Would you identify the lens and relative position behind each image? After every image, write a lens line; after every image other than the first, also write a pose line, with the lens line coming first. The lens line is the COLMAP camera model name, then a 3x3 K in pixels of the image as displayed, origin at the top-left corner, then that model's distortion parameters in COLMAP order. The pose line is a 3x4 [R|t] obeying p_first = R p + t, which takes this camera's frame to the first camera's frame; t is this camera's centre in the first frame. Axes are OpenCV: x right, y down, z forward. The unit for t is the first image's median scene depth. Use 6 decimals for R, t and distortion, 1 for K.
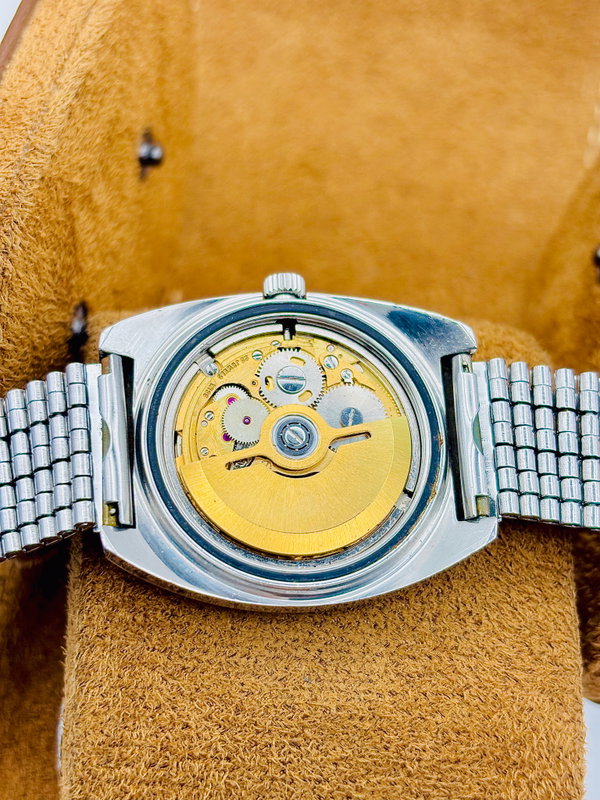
lens RADIAL K [[1212.1, 0, 300.1], [0, 1212.1, 382.1], [0, 0, 1]] dist [-0.034049, -0.122765]
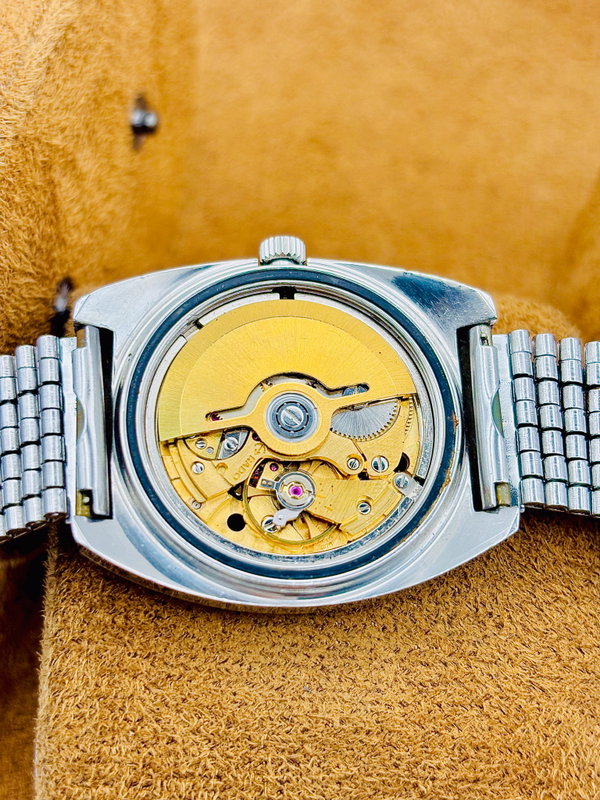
lens RADIAL K [[1216.4, 0, 300.0], [0, 1216.4, 400.0], [0, 0, 1]] dist [-0.039440, -0.115230]
pose [[0.999718, -0.004649, -0.023298, 0.021667], [0.004785, 0.999972, 0.005797, 0.026537], [0.023270, -0.005907, 0.999712, 0.101627]]
